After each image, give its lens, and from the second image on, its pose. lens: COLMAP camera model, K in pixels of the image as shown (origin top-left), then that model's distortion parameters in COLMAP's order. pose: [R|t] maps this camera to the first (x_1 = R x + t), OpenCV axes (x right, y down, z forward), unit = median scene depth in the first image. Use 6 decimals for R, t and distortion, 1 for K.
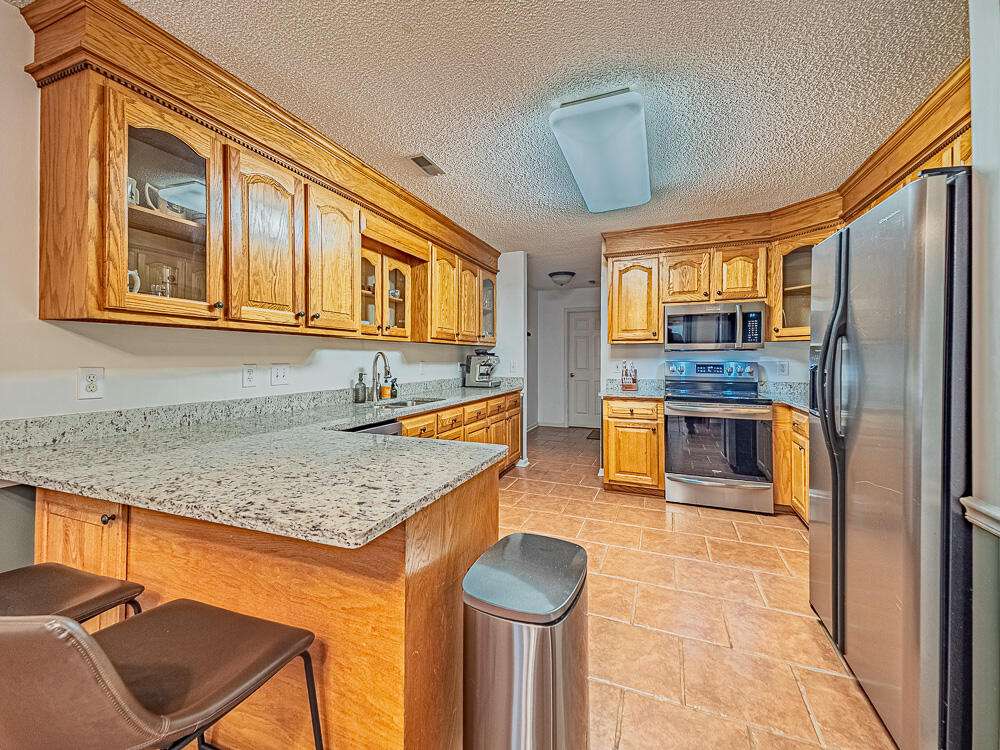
lens RADIAL K [[427.3, 0, 495.1], [0, 427.3, 363.7], [0, 0, 1]] dist [0.019393, -0.013911]
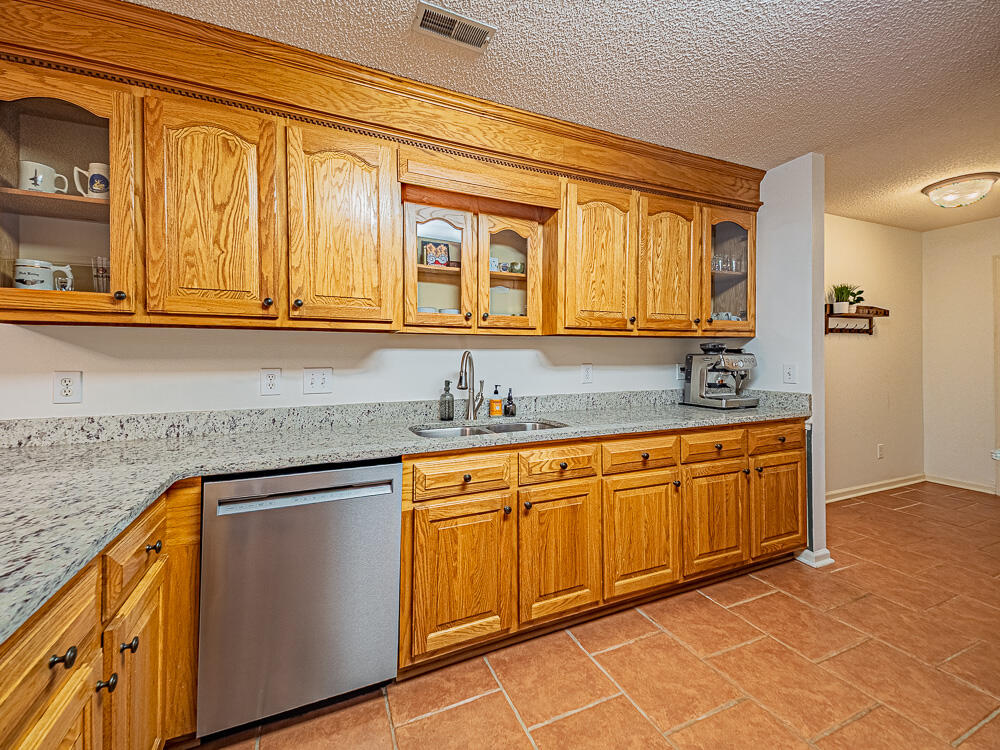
lens RADIAL K [[407.6, 0, 485.1], [0, 407.6, 360.9], [0, 0, 1]] dist [0.066493, -0.026894]
pose [[0.699936, -0.006239, -0.714178, 0.232818], [-0.001452, 0.999947, -0.010158, -0.004124], [0.714204, 0.008147, 0.699890, 0.548147]]
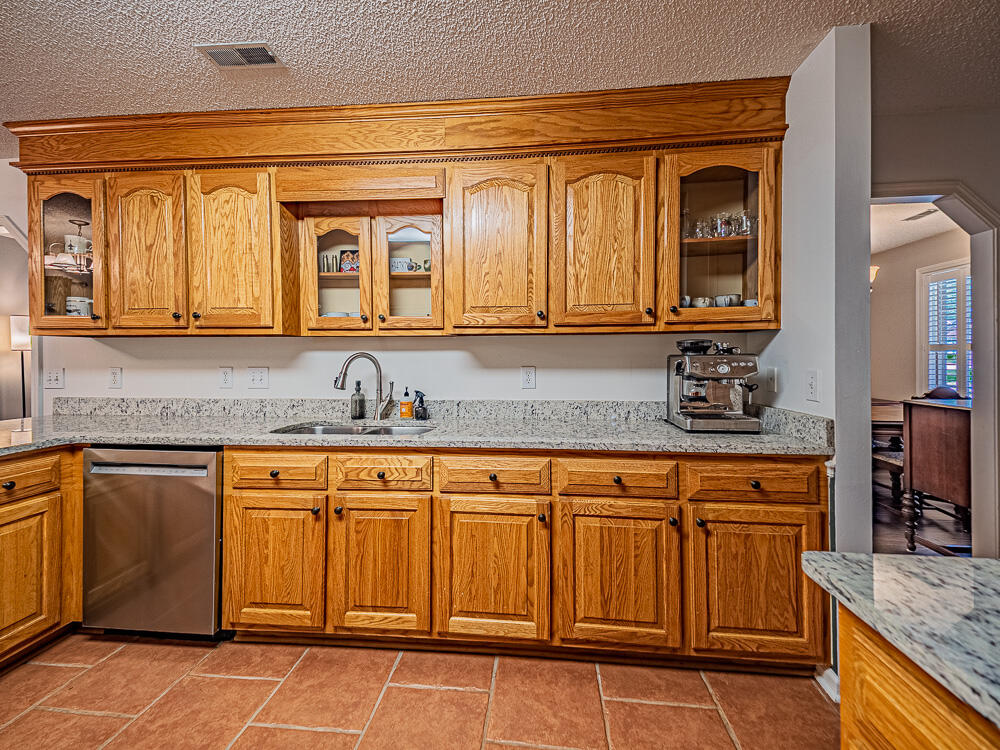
lens RADIAL K [[405.4, 0, 497.0], [0, 405.4, 362.2], [0, 0, 1]] dist [0.068455, -0.028261]
pose [[0.272629, 0.000793, -0.962119, 0.459130], [-0.011428, 0.999932, -0.002414, -0.012029], [0.962051, 0.011653, 0.272620, 1.028424]]
